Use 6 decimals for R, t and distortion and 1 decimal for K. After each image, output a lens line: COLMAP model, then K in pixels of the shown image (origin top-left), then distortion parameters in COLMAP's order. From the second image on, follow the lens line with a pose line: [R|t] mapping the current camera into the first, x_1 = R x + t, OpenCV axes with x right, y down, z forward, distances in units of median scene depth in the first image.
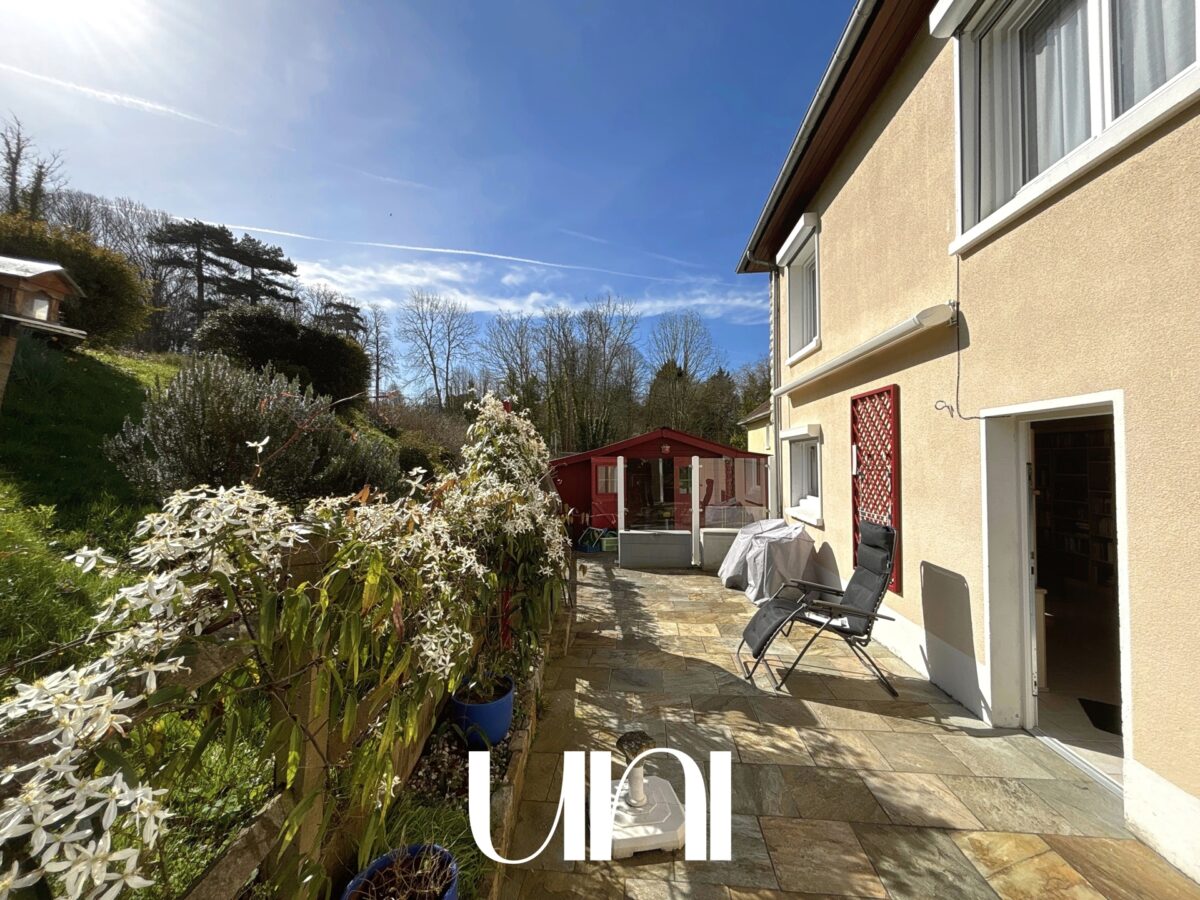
lens RADIAL K [[485.0, 0, 596.6], [0, 485.0, 460.5], [0, 0, 1]] dist [0.008272, -0.001985]
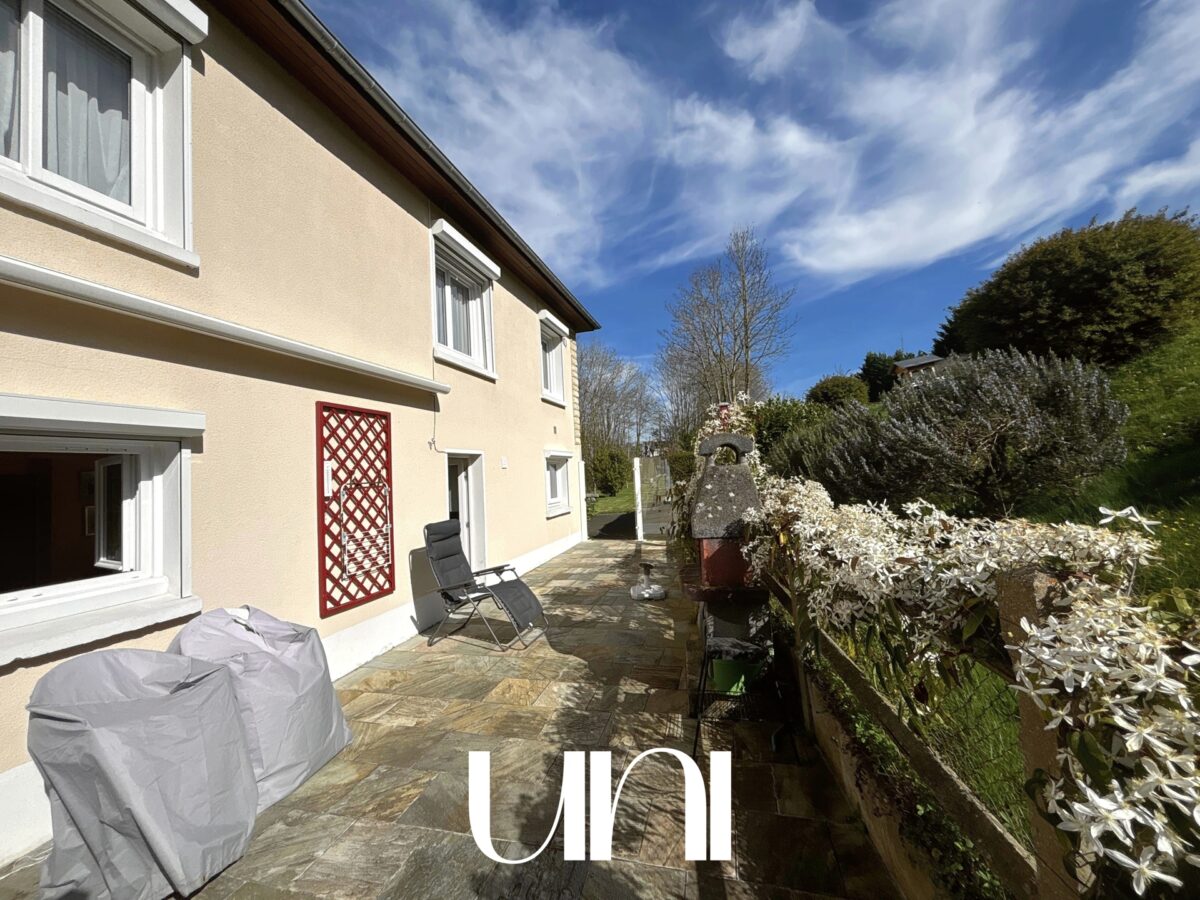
lens RADIAL K [[452.5, 0, 592.0], [0, 452.5, 450.1], [0, 0, 1]] dist [0.000887, -0.000148]
pose [[-0.981833, 0.060555, 0.179826, -0.076726], [0.051671, 0.997220, -0.053688, 0.022556], [-0.182577, -0.043421, -0.982232, 2.305629]]
